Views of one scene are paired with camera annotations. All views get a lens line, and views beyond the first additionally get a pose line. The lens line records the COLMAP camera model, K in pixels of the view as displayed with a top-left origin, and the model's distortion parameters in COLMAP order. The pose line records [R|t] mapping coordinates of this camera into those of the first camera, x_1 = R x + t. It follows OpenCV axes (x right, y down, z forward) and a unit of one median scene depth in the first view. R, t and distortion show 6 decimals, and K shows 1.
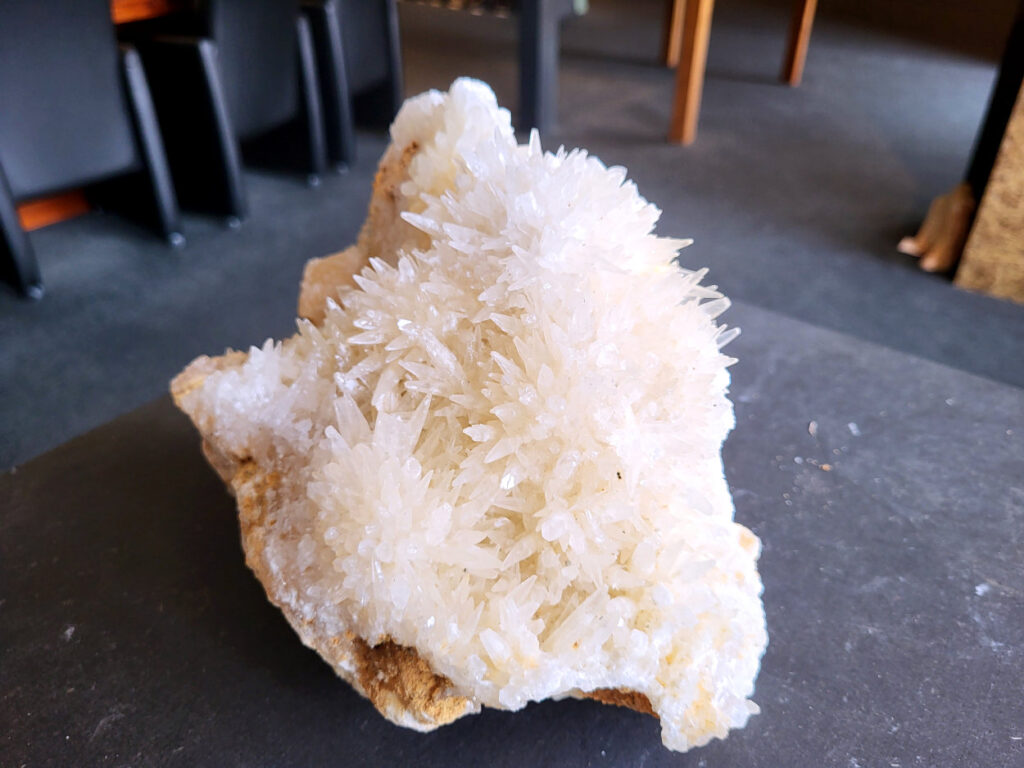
lens RADIAL K [[805.1, 0, 515.2], [0, 805.1, 387.0], [0, 0, 1]] dist [-0.005043, -0.000498]
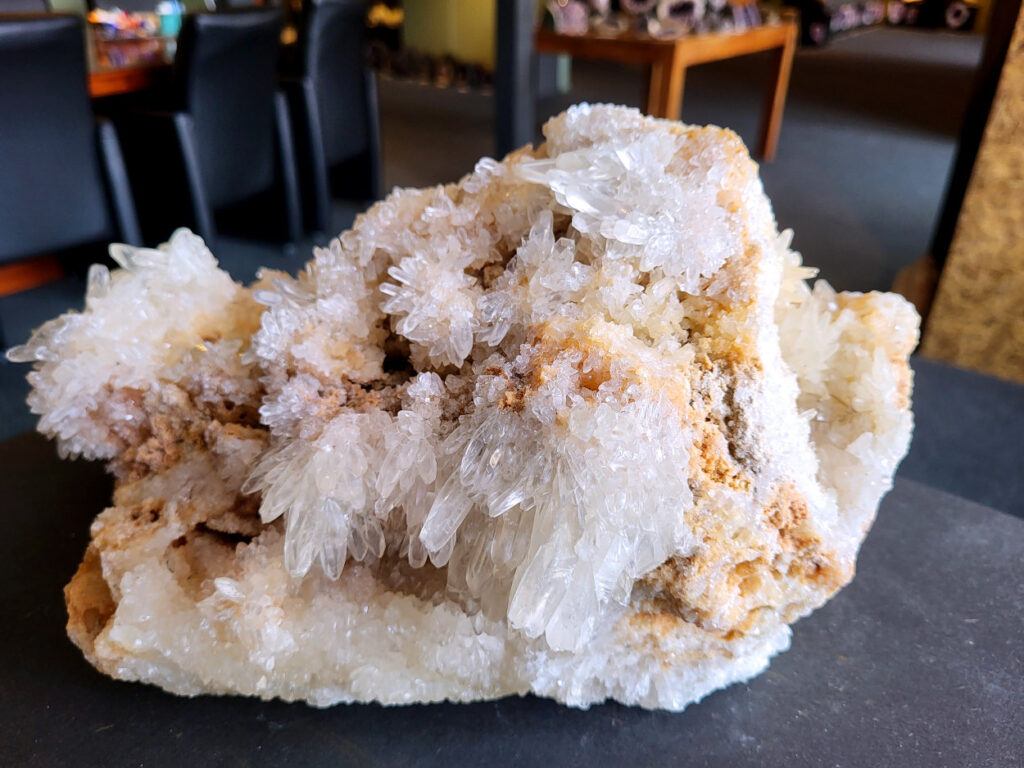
lens RADIAL K [[805.1, 0, 515.2], [0, 805.1, 387.0], [0, 0, 1]] dist [-0.005043, -0.000498]
pose [[0.999981, 0.005955, 0.001625, 0.302801], [-0.005798, 0.996453, -0.083950, -0.002523], [-0.002120, 0.083939, 0.996469, 0.043032]]
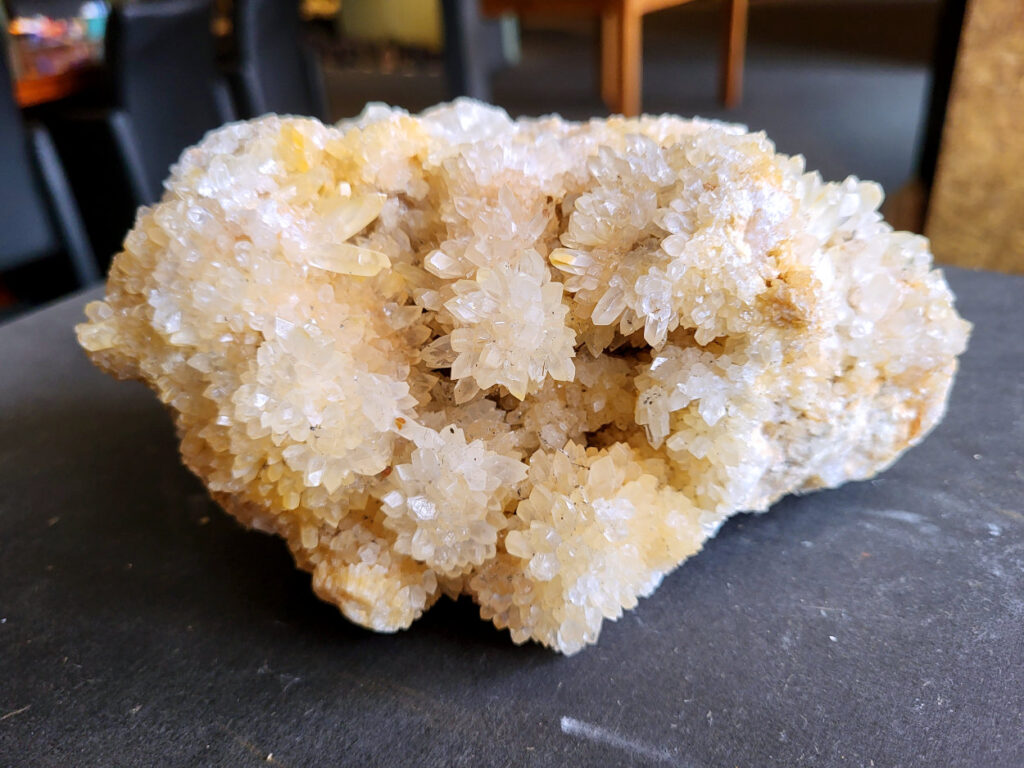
lens RADIAL K [[813.8, 0, 510.9], [0, 813.8, 397.3], [0, 0, 1]] dist [-0.025562, -0.001273]
pose [[0.994022, -0.107445, 0.019384, 0.206312], [0.108475, 0.992053, -0.063752, 0.150072], [-0.012381, 0.065474, 0.997777, 0.378413]]
